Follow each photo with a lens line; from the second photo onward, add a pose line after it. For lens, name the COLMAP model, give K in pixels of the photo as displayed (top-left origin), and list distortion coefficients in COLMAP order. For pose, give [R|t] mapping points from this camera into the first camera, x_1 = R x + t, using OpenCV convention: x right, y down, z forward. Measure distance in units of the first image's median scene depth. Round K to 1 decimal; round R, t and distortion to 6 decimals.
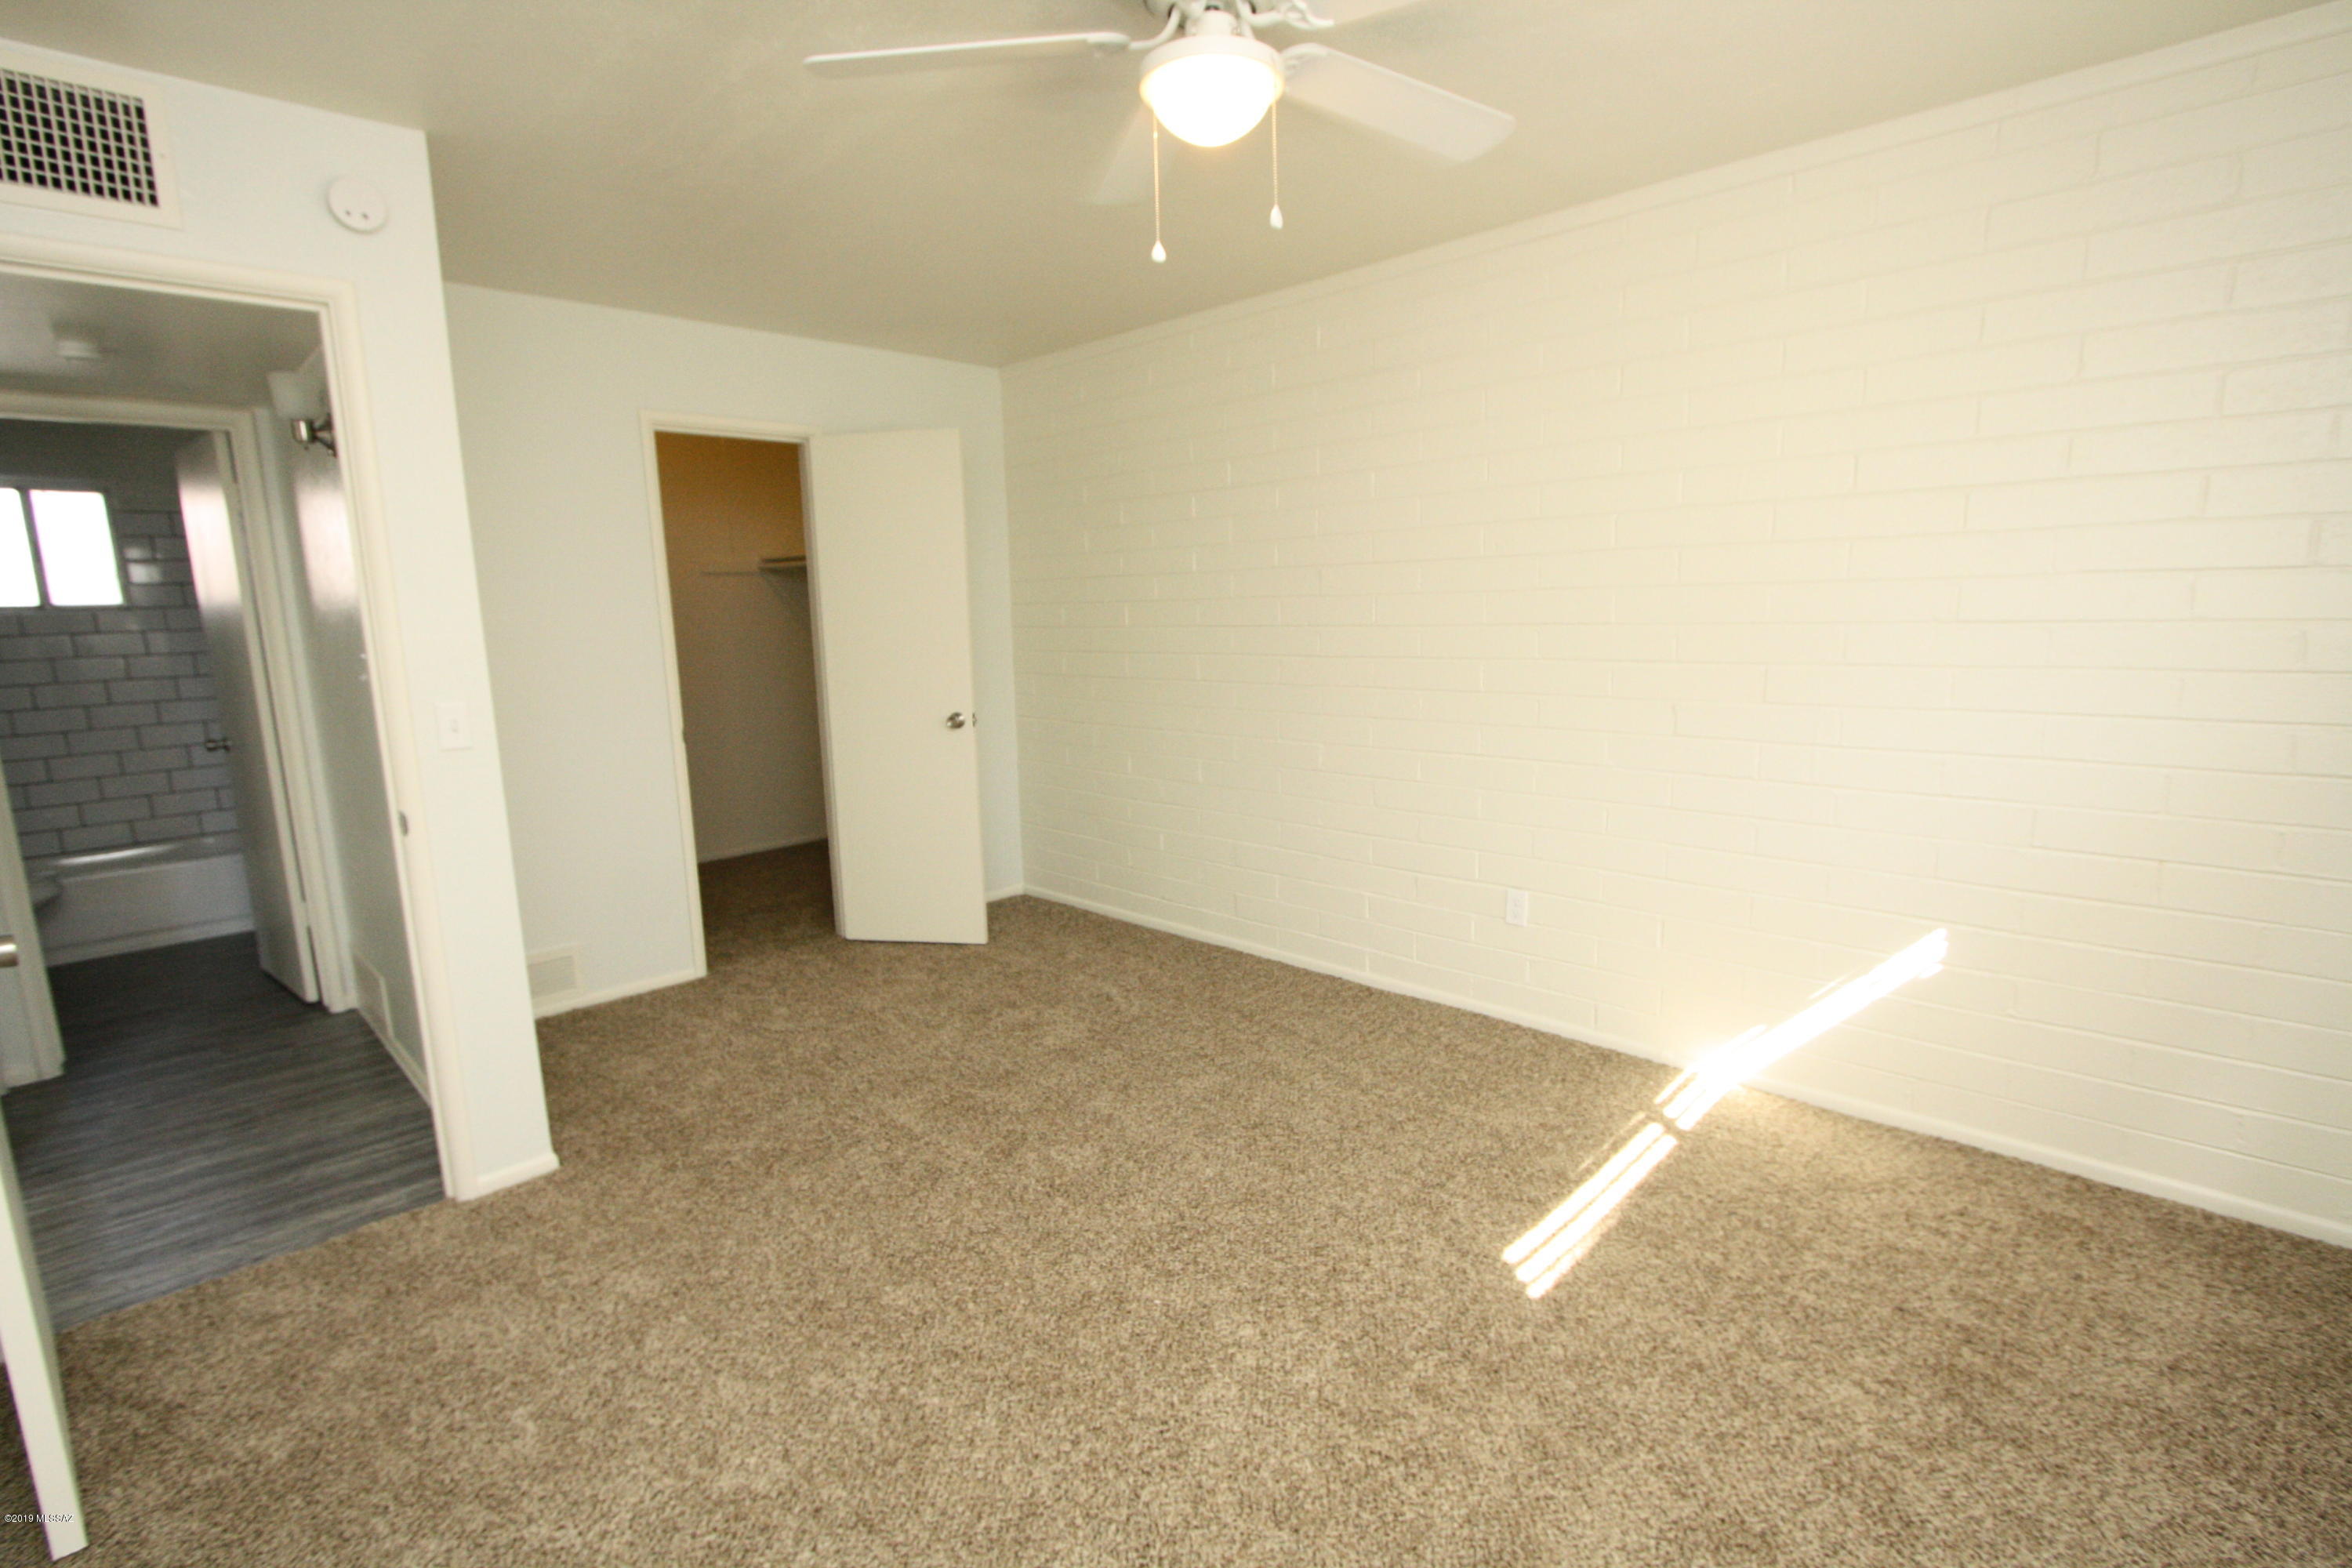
lens RADIAL K [[1102.5, 0, 1165.4], [0, 1102.5, 791.2], [0, 0, 1]] dist [-0.020819, -0.000191]
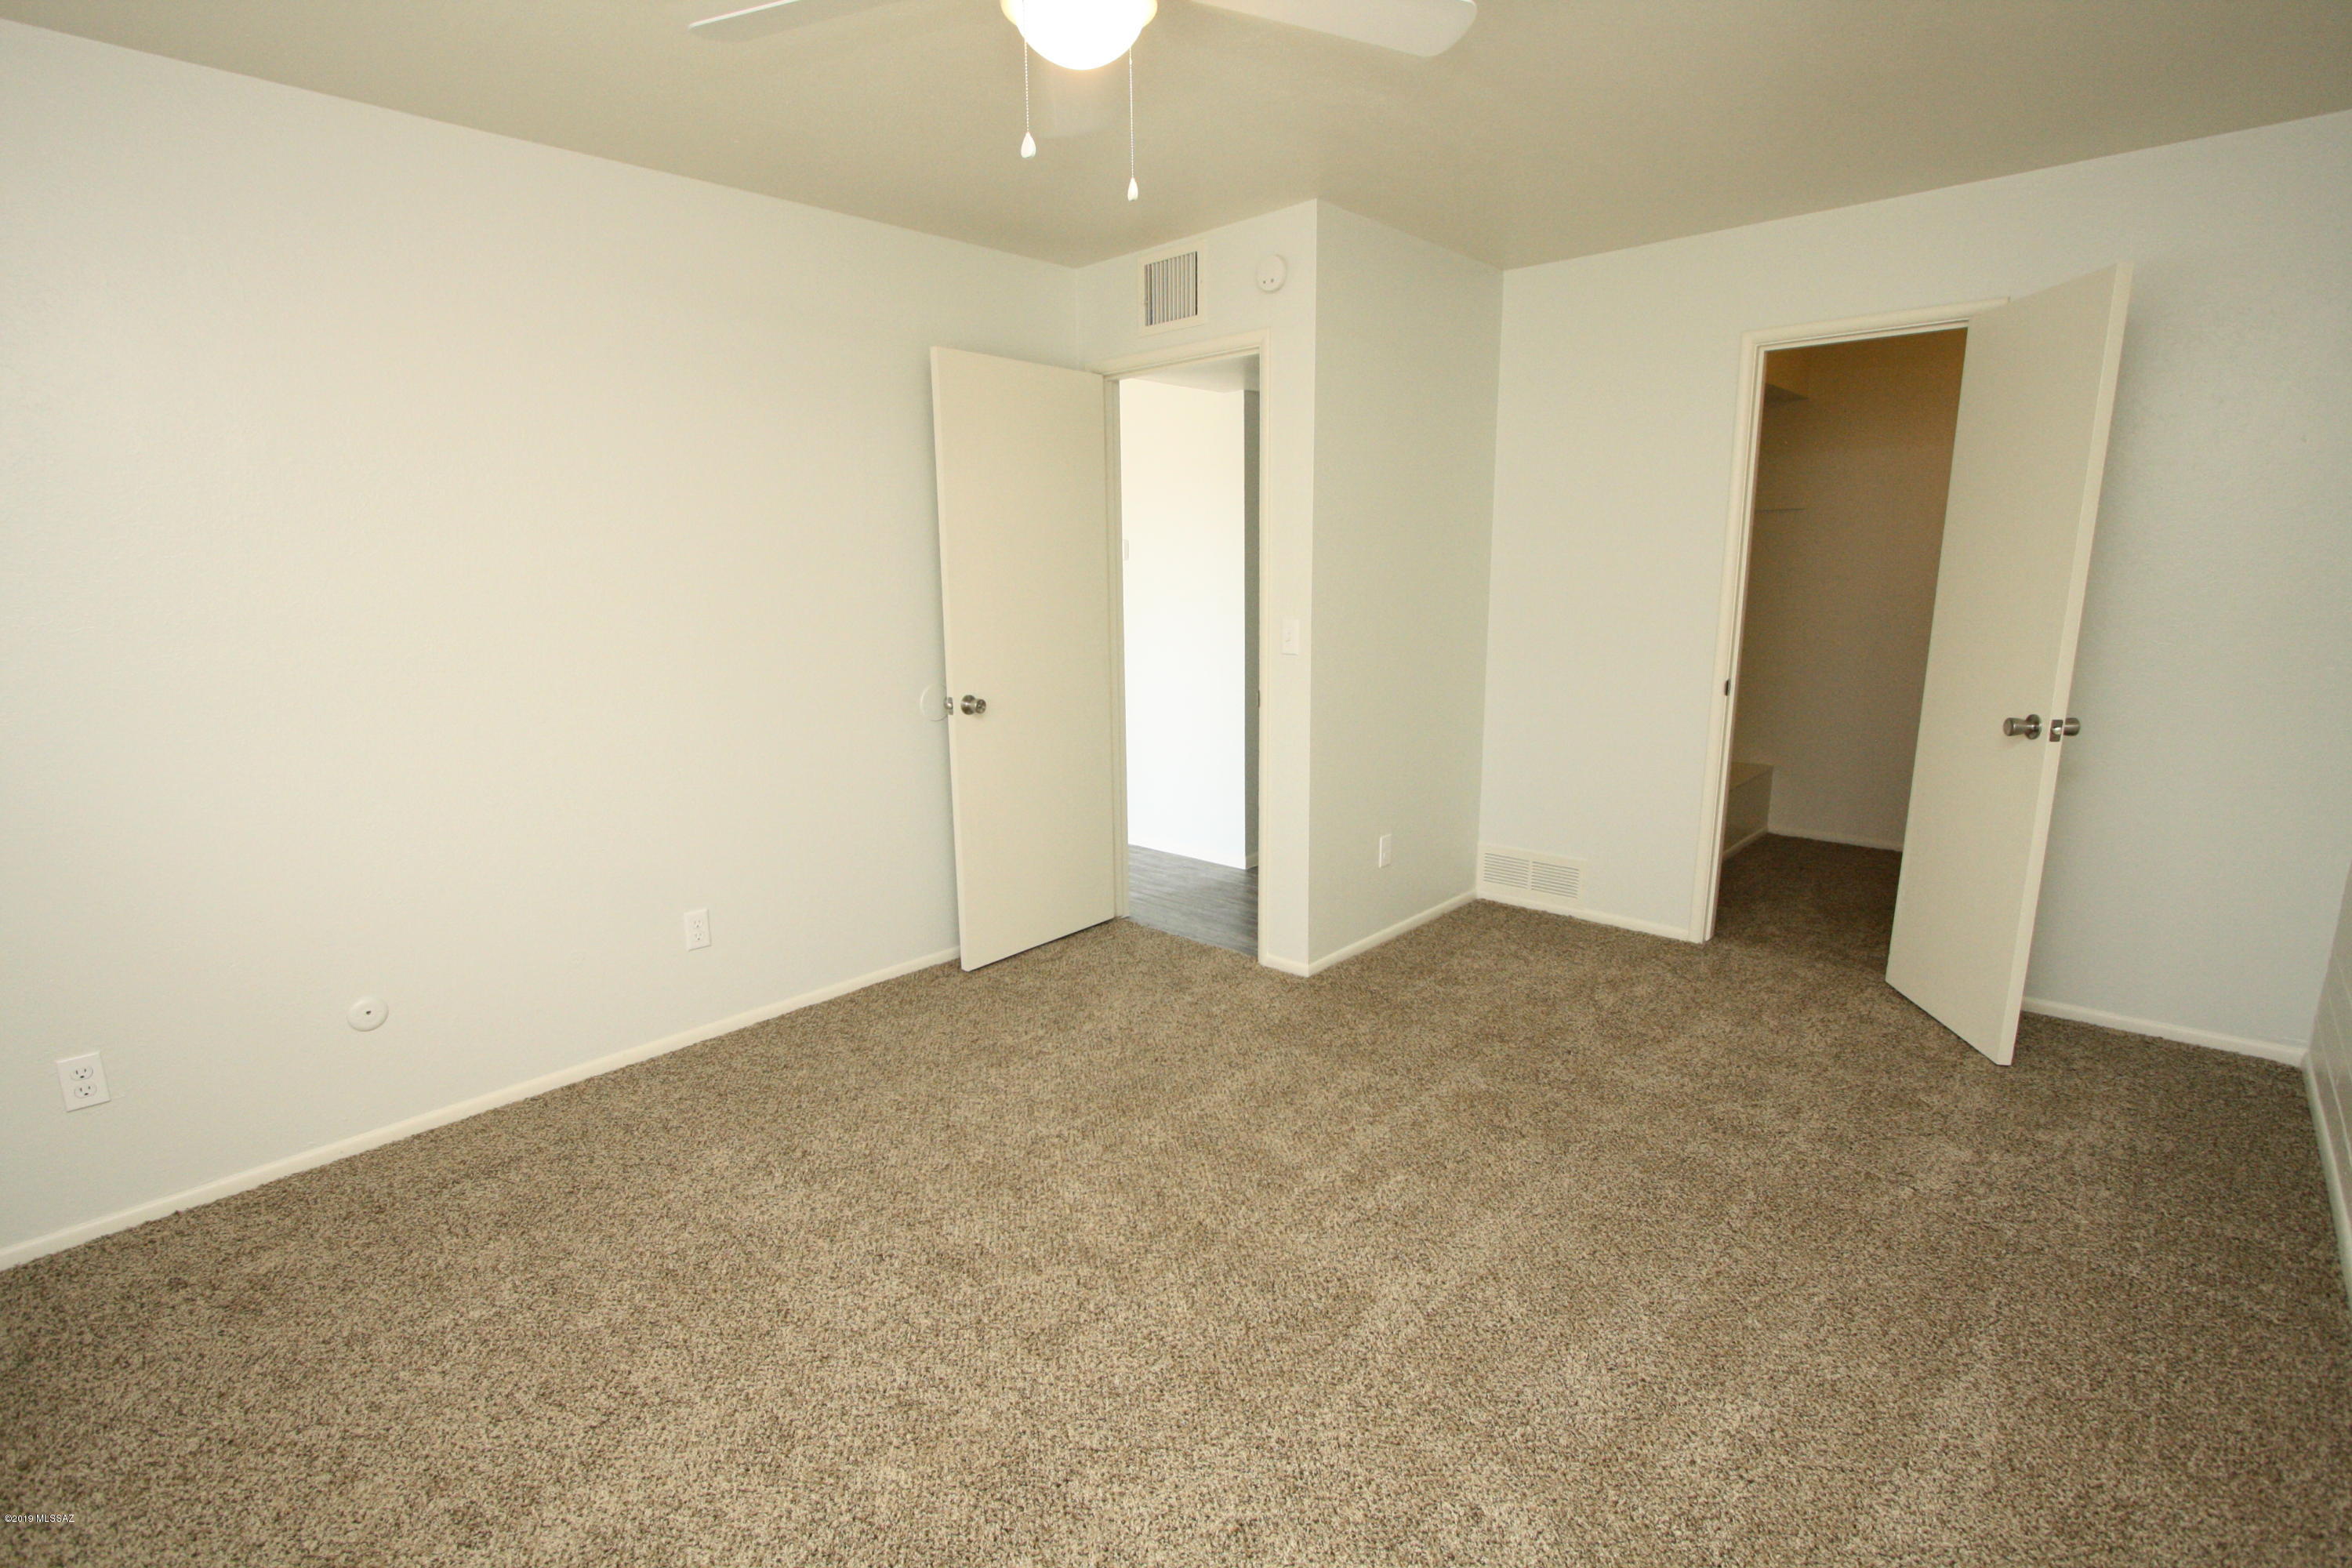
lens RADIAL K [[1102.5, 0, 1165.4], [0, 1102.5, 791.2], [0, 0, 1]] dist [-0.020819, -0.000191]
pose [[0.019065, 0.228639, -0.973325, 0.467503], [-0.152798, 0.962732, 0.223158, -0.098732], [0.988073, 0.144468, 0.053290, 0.487002]]
